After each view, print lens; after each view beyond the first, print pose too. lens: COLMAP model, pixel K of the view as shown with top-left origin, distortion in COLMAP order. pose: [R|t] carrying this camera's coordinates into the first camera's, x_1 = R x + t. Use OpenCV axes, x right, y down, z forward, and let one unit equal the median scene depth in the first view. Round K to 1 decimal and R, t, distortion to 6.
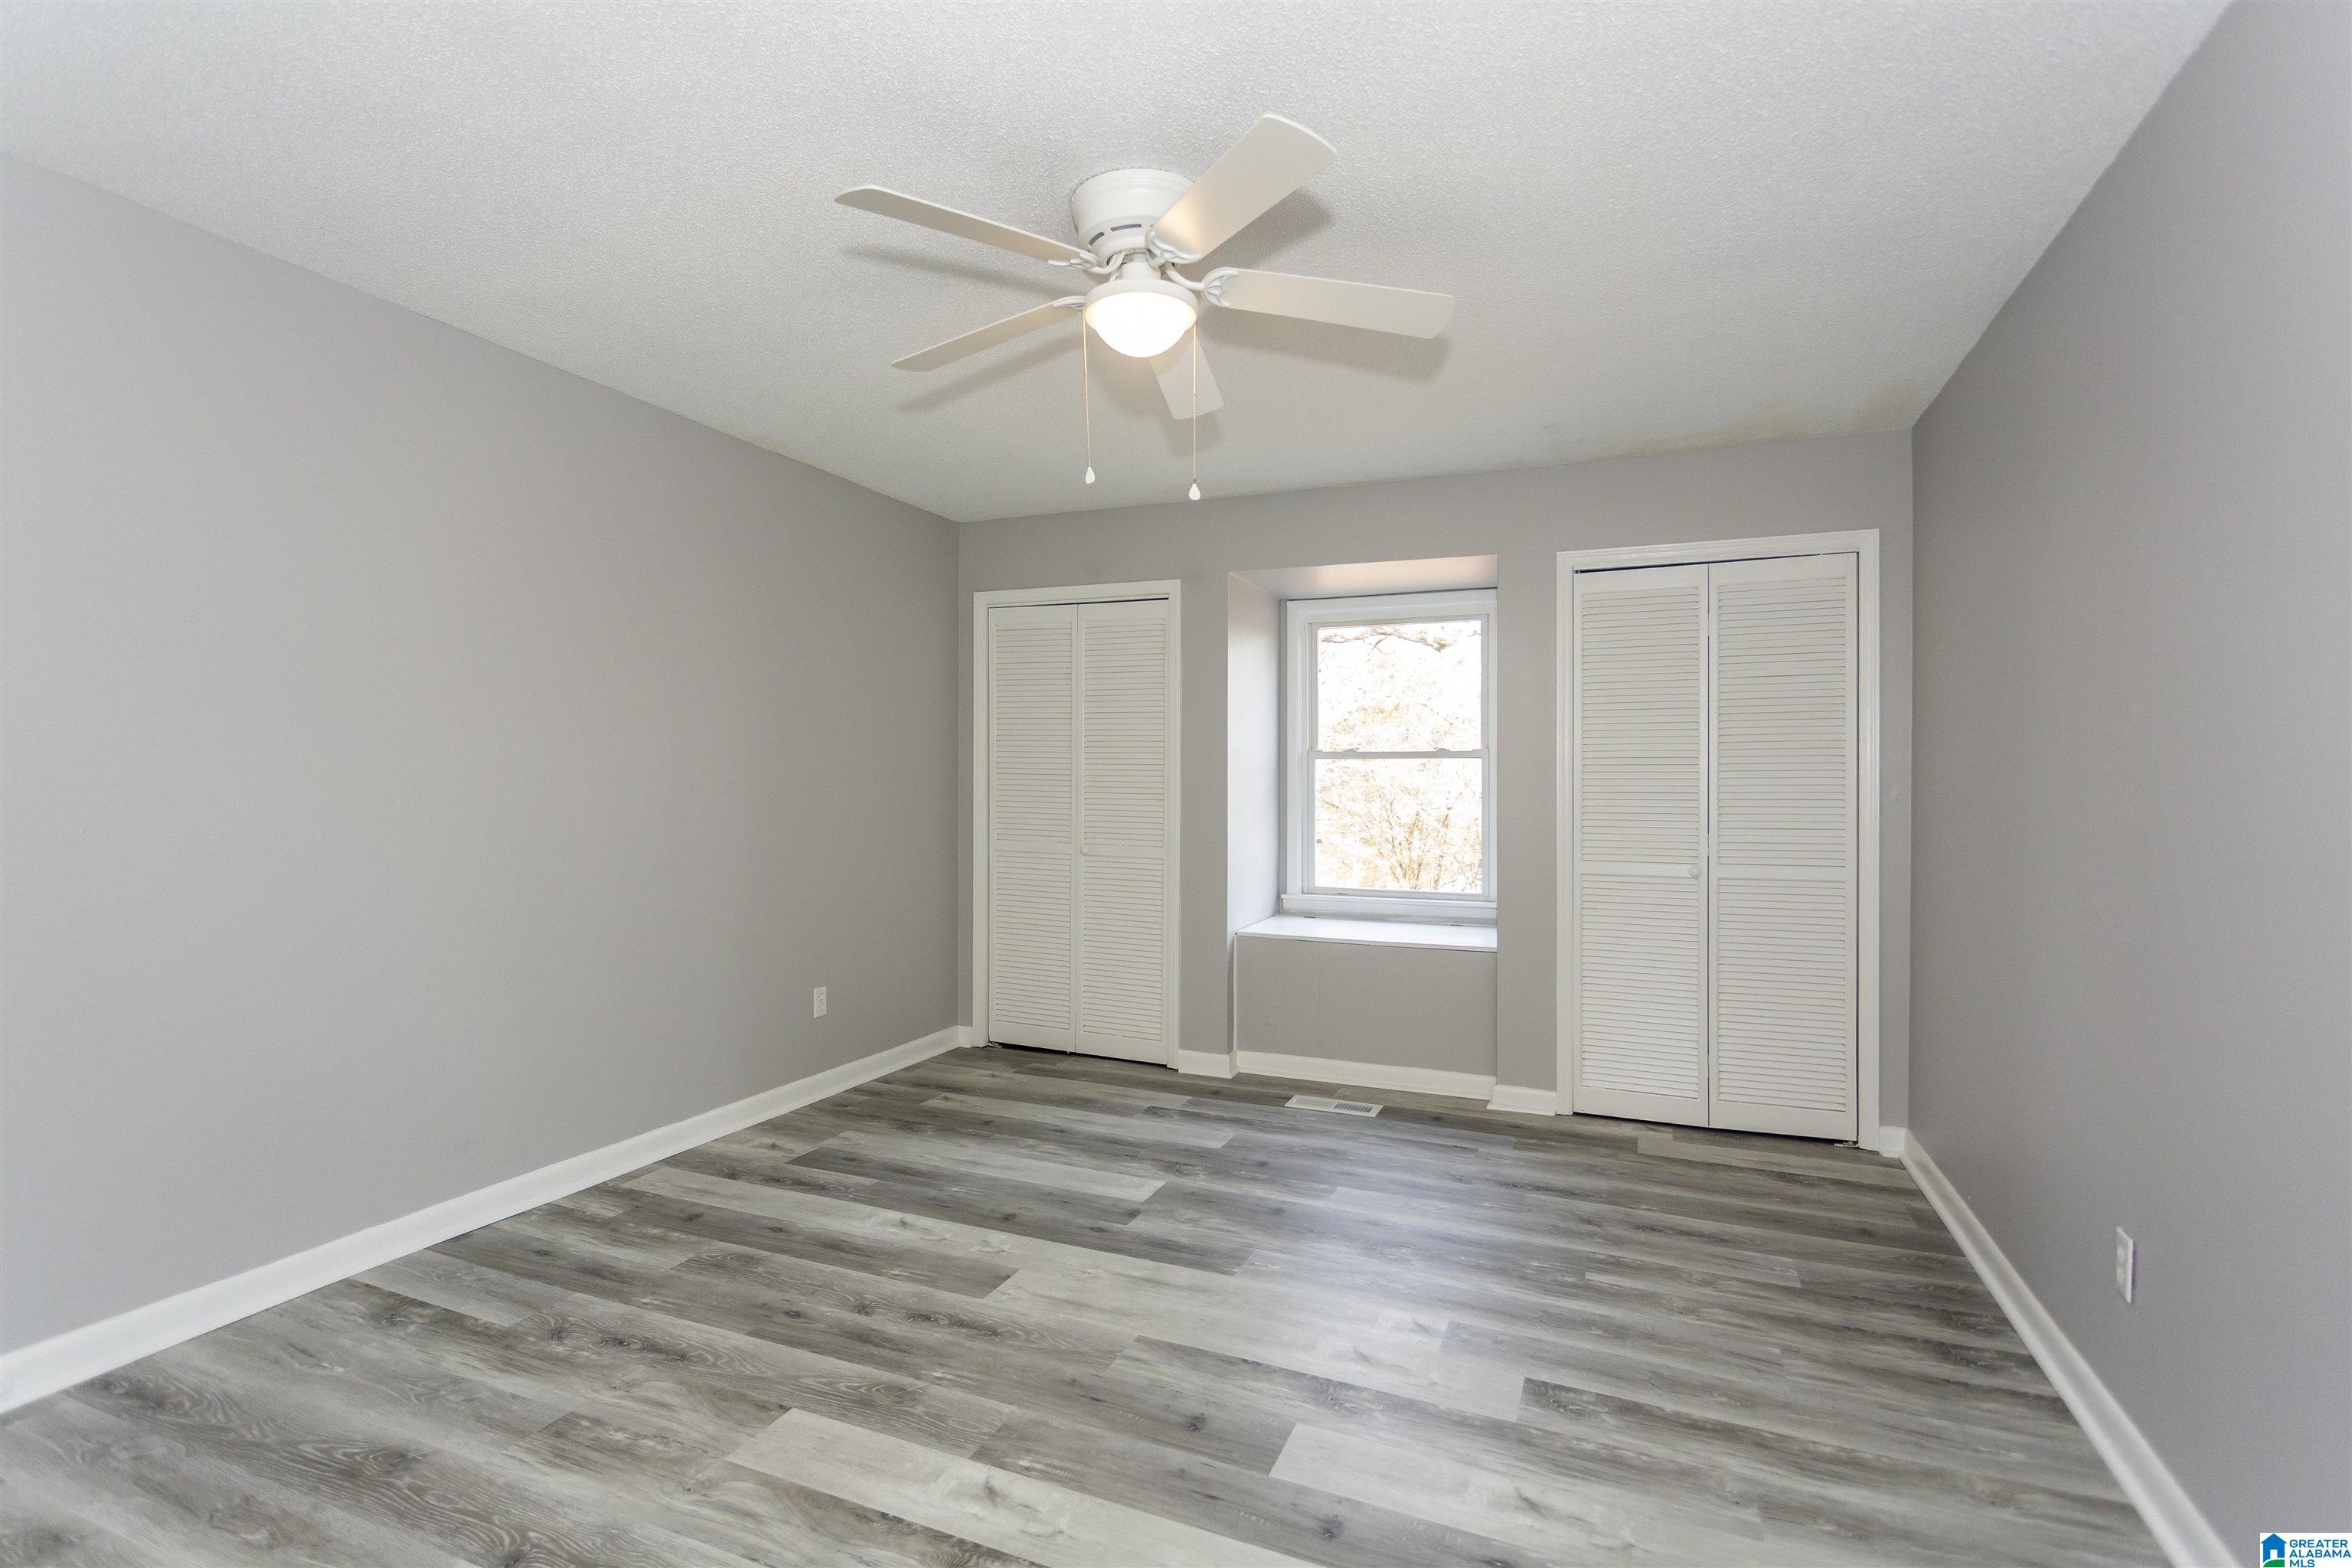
lens RADIAL K [[1126.8, 0, 1167.2], [0, 1126.8, 763.7], [0, 0, 1]] dist [0.004217, 0.001050]
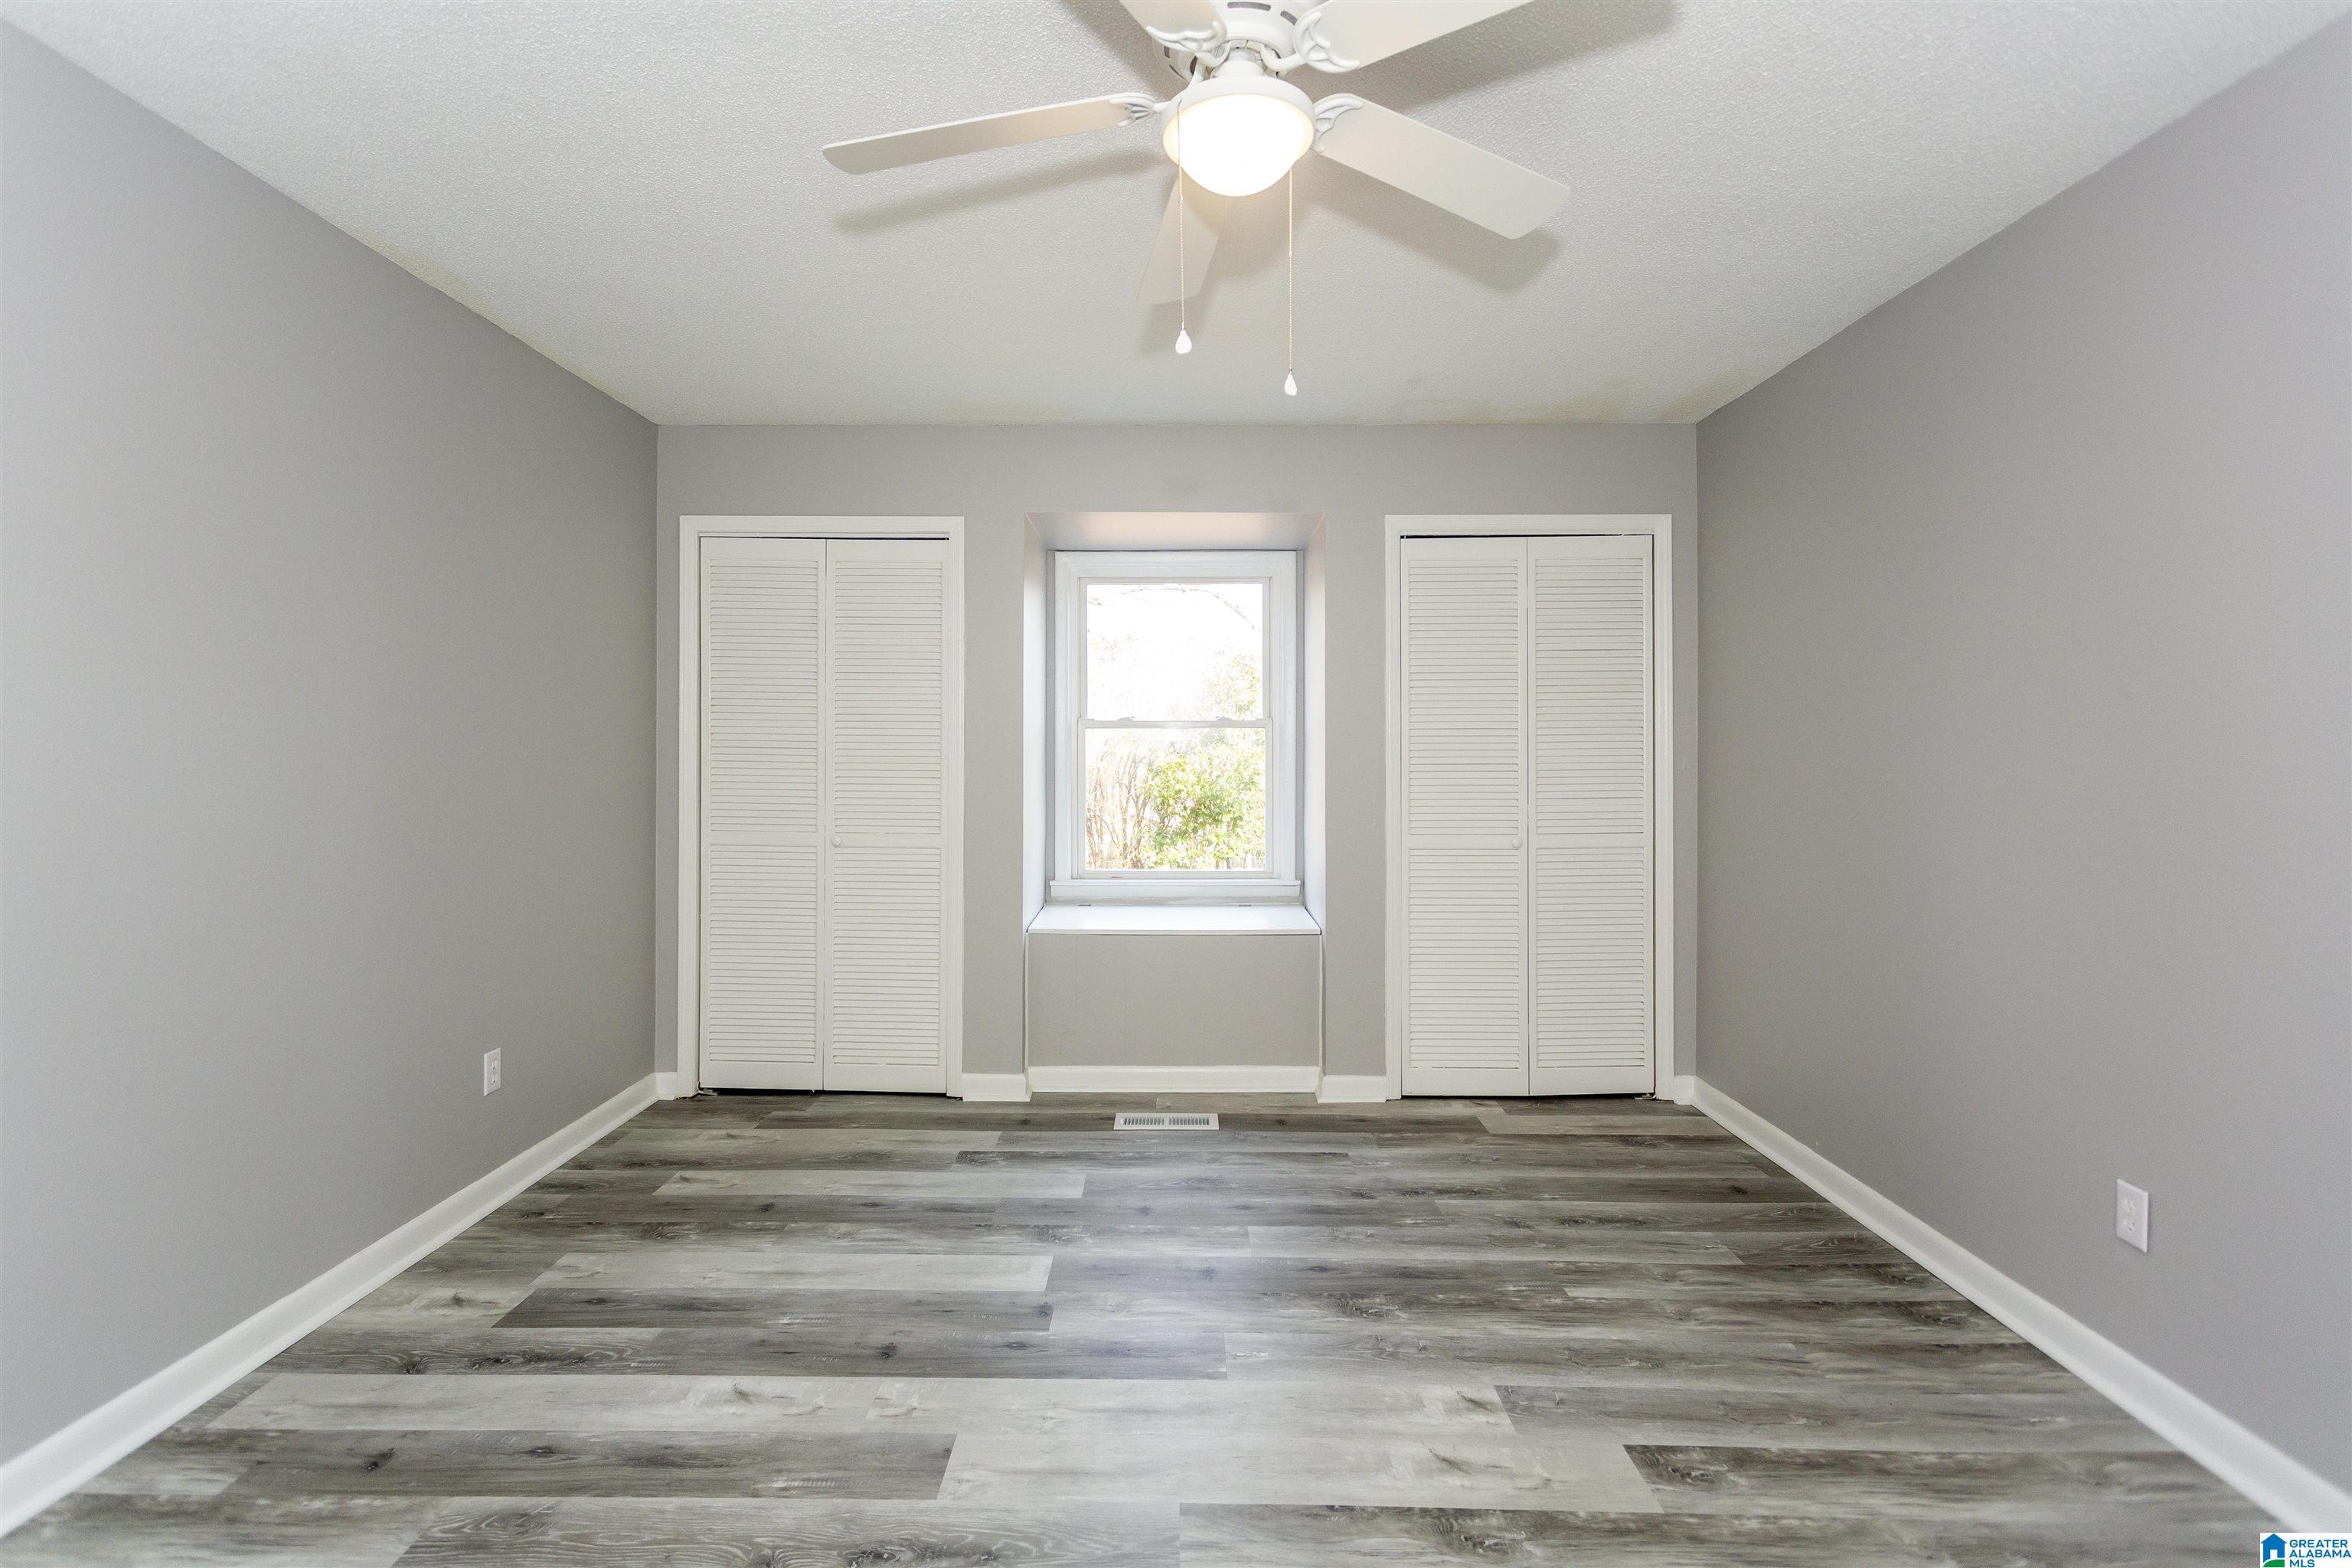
lens RADIAL K [[1121.5, 0, 1175.5], [0, 1121.5, 722.3], [0, 0, 1]] dist [0.006194, -0.000218]
pose [[0.923237, 0.003121, 0.384217, -0.236738], [-0.000549, 0.999977, -0.006804, -0.005234], [-0.384230, 0.006070, 0.923218, 0.230888]]
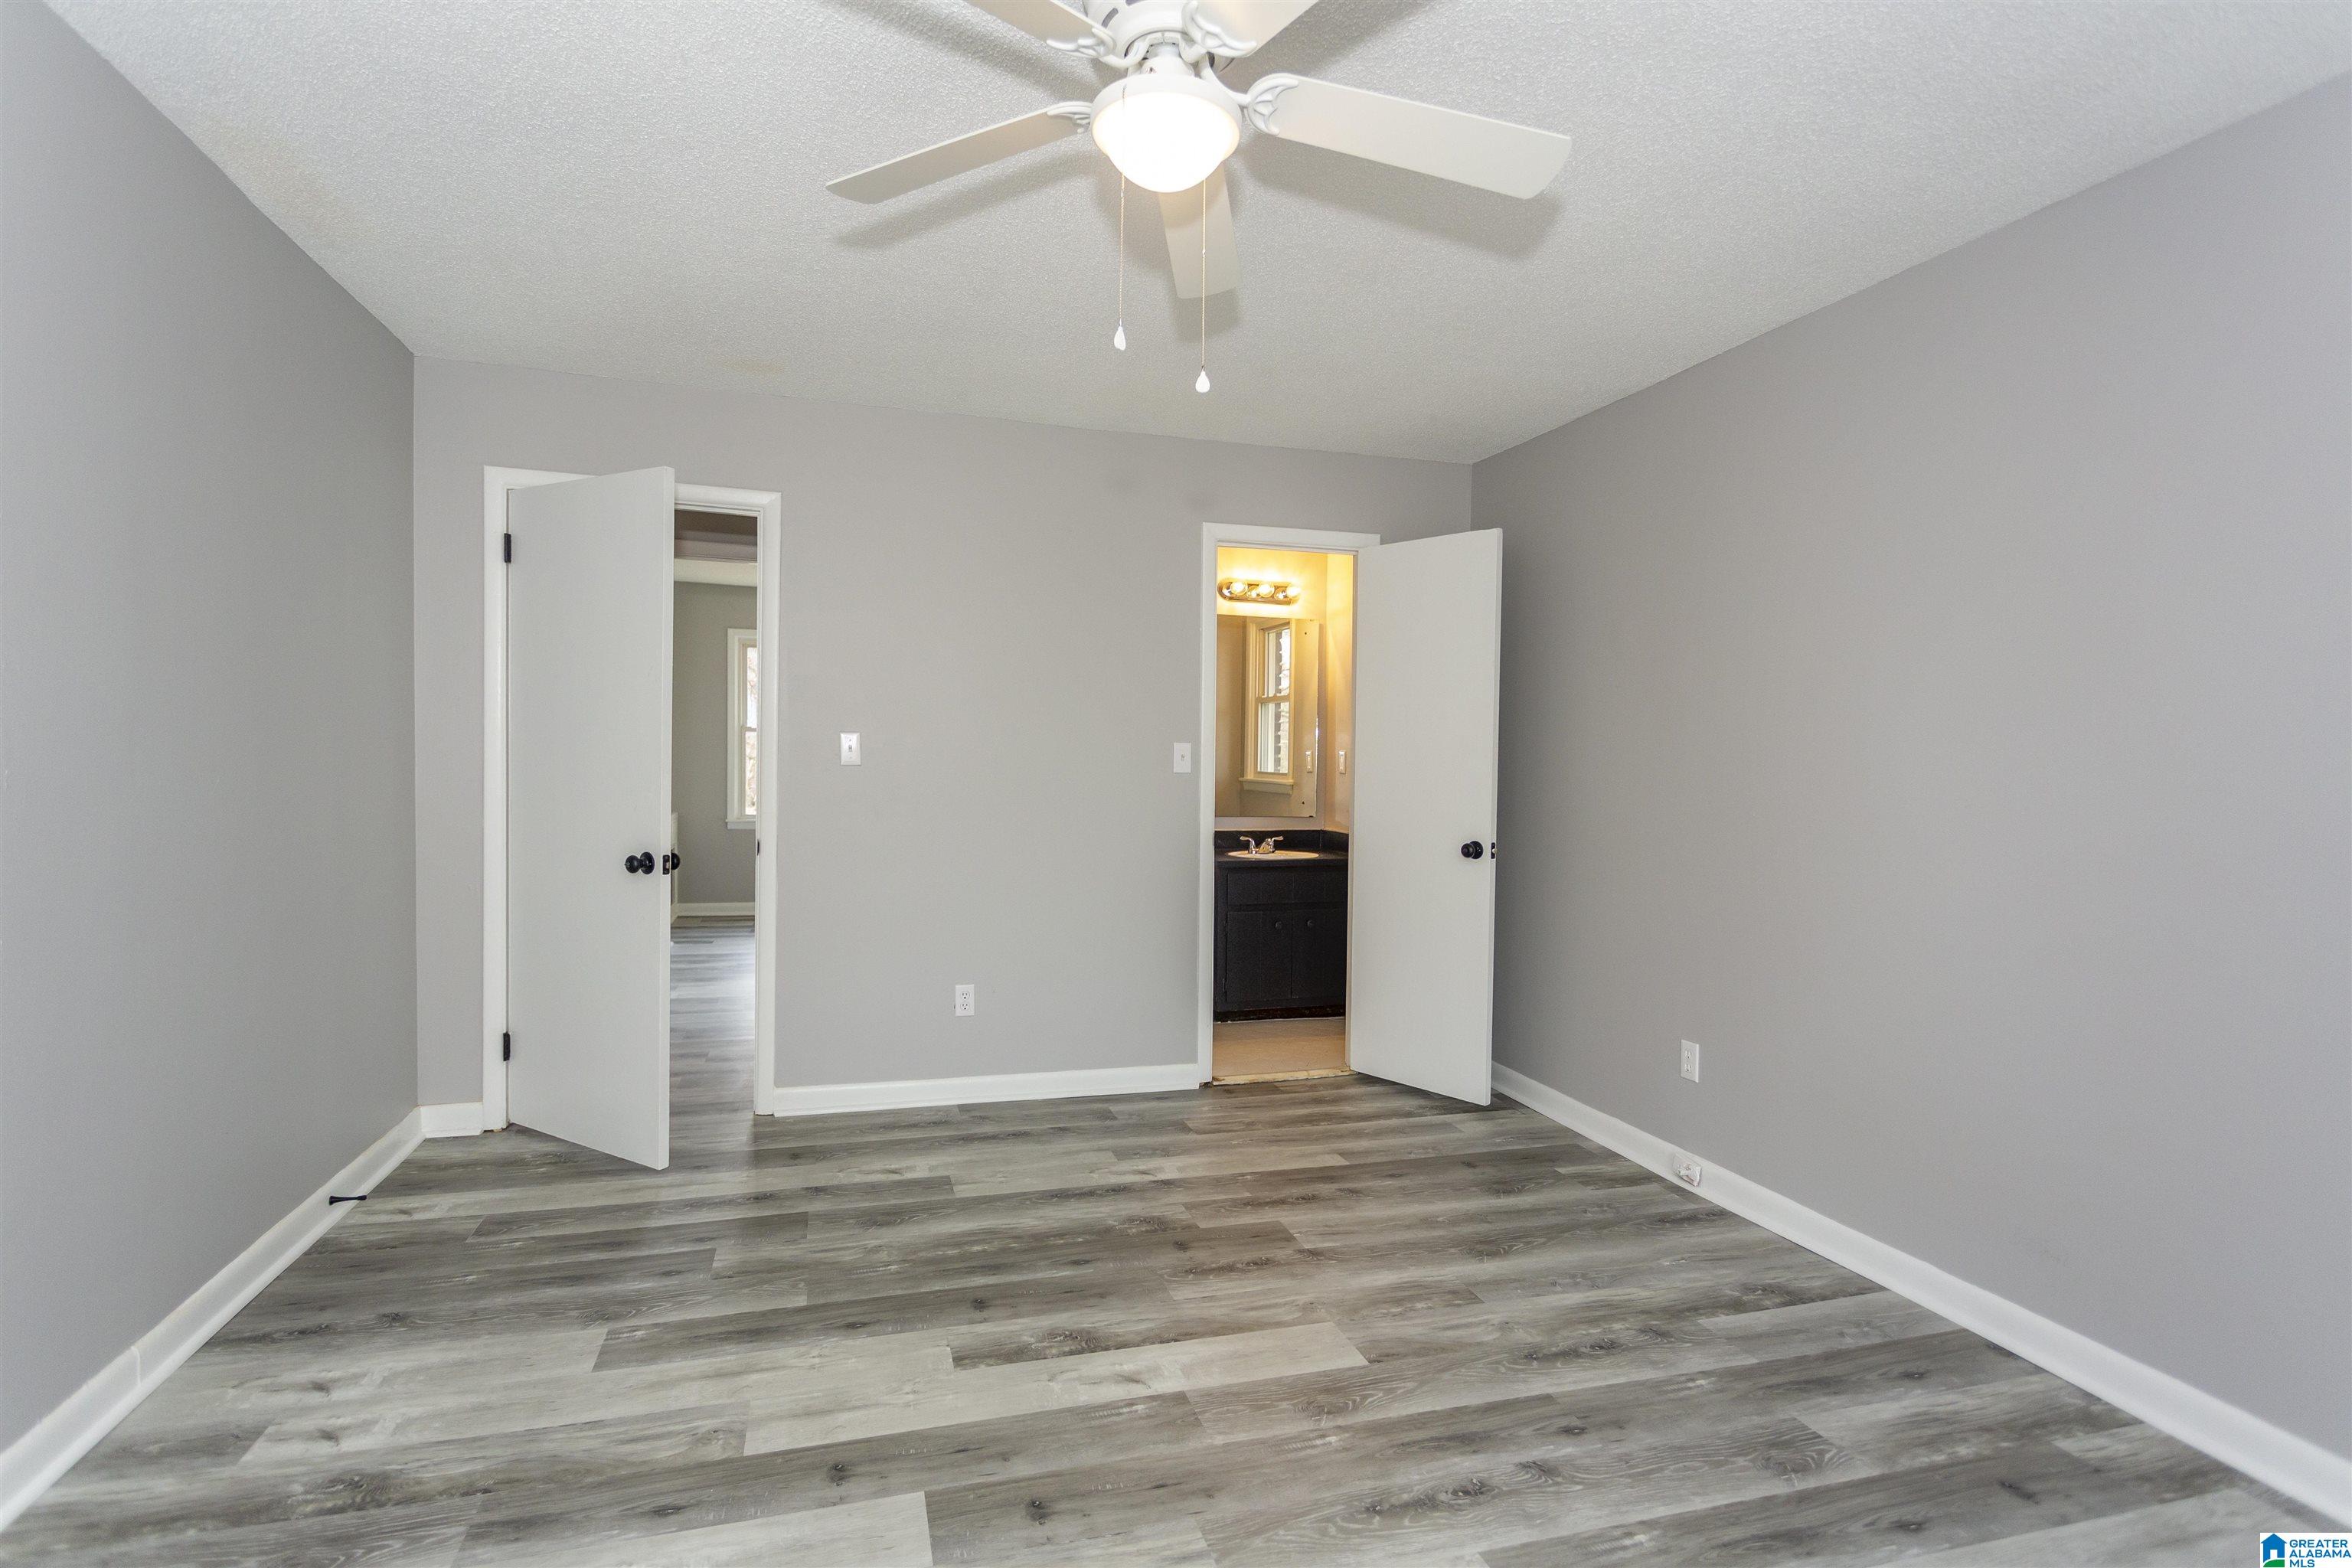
lens RADIAL K [[1126.8, 0, 1167.2], [0, 1126.8, 763.7], [0, 0, 1]] dist [0.004217, 0.001050]
pose [[-0.775234, -0.026712, -0.631109, 0.326149], [-0.020582, 0.999643, -0.017029, 0.020170], [0.631339, -0.000212, -0.775507, 1.114582]]
